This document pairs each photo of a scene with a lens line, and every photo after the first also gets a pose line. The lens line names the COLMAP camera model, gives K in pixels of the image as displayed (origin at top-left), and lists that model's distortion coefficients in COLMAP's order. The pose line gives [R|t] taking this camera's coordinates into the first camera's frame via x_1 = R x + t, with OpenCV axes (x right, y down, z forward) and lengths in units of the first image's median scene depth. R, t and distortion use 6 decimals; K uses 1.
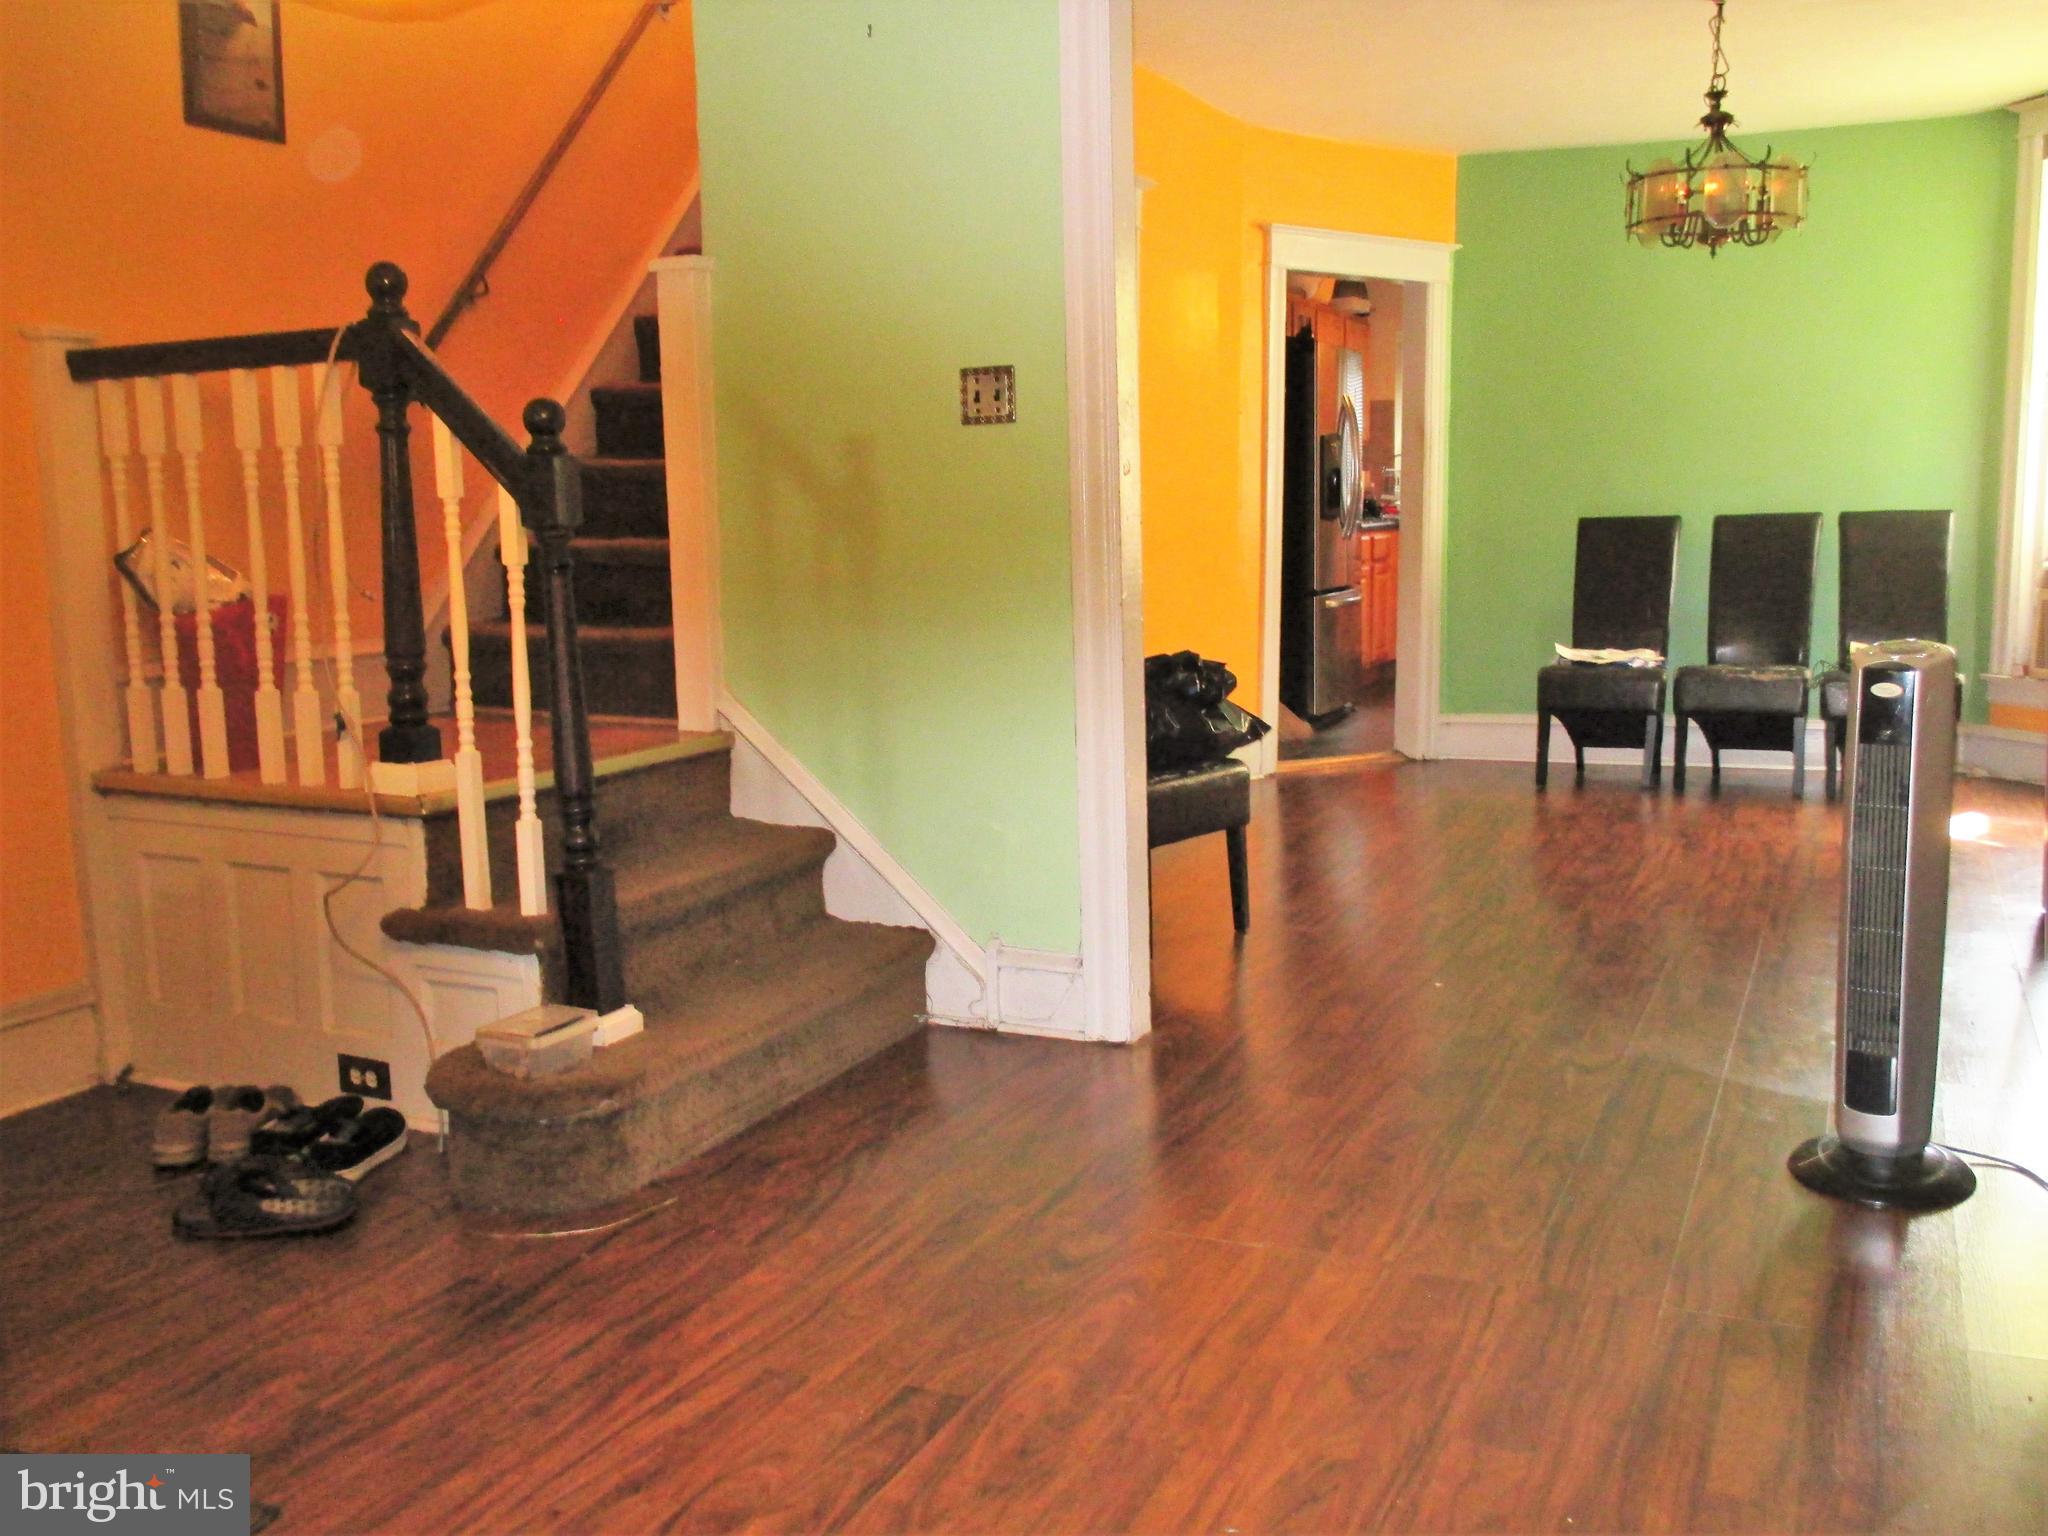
lens RADIAL K [[1817.8, 0, 1008.3], [0, 1817.8, 780.9], [0, 0, 1]] dist [-0.047700, 0.000581]
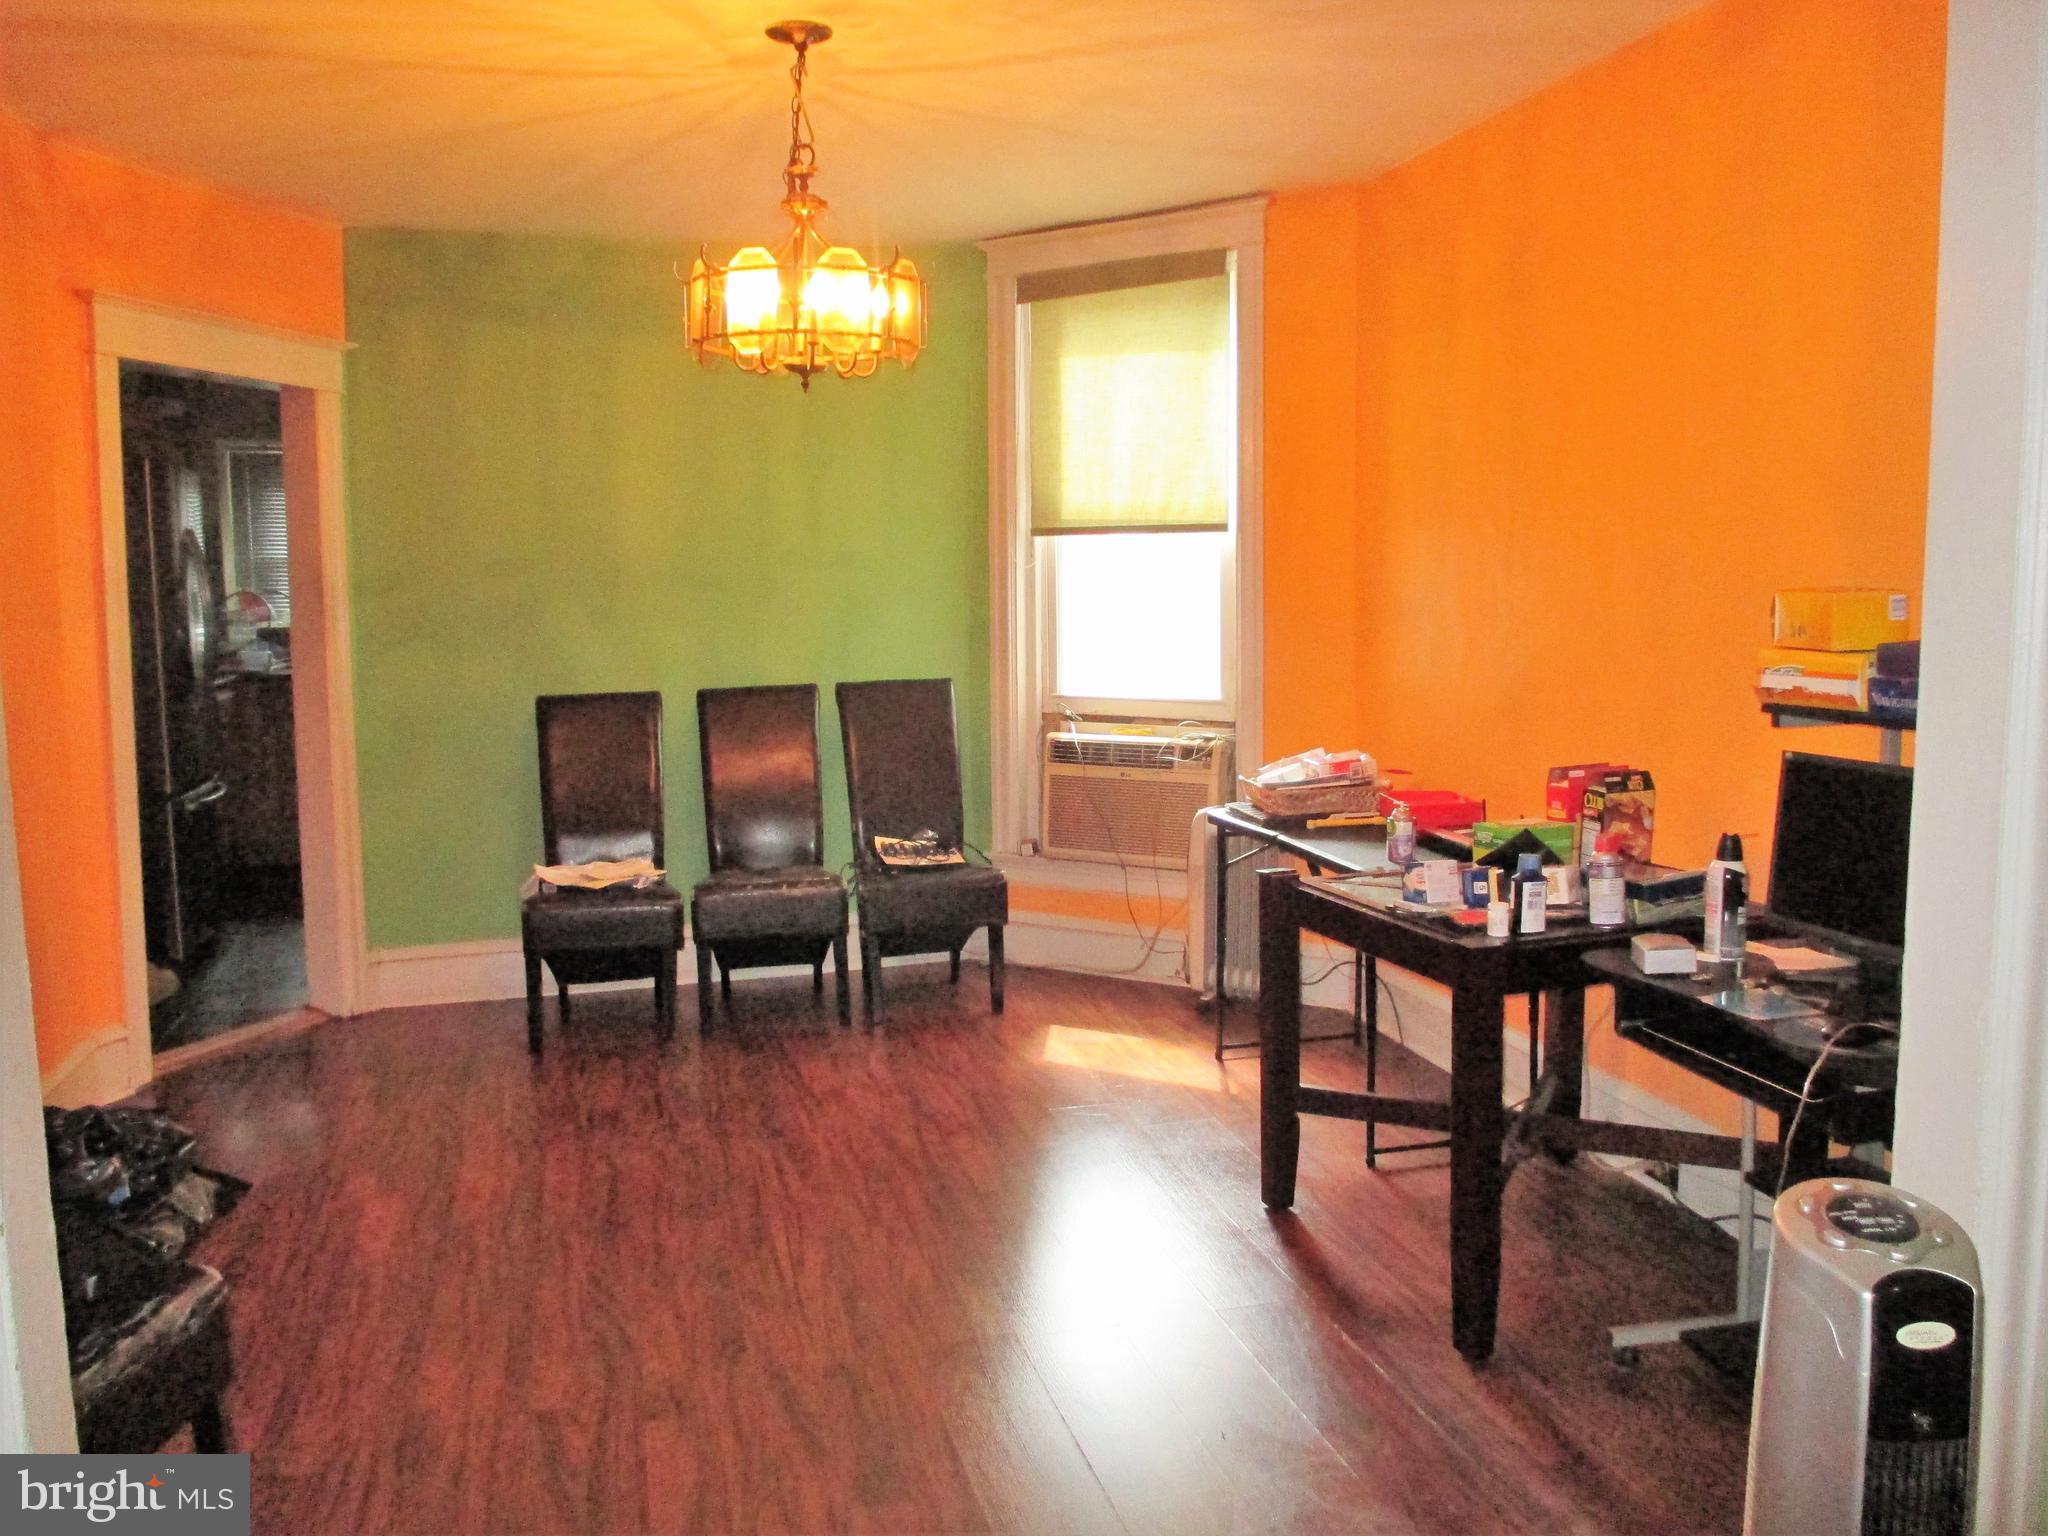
lens RADIAL K [[1683.4, 0, 1026.5], [0, 1683.4, 775.7], [0, 0, 1]] dist [-0.044300, 0.004746]
pose [[0.766310, -0.067882, 0.638875, 0.007012], [0.095177, 0.995425, -0.008395, -0.086861], [-0.635382, 0.067239, 0.769265, 0.307442]]
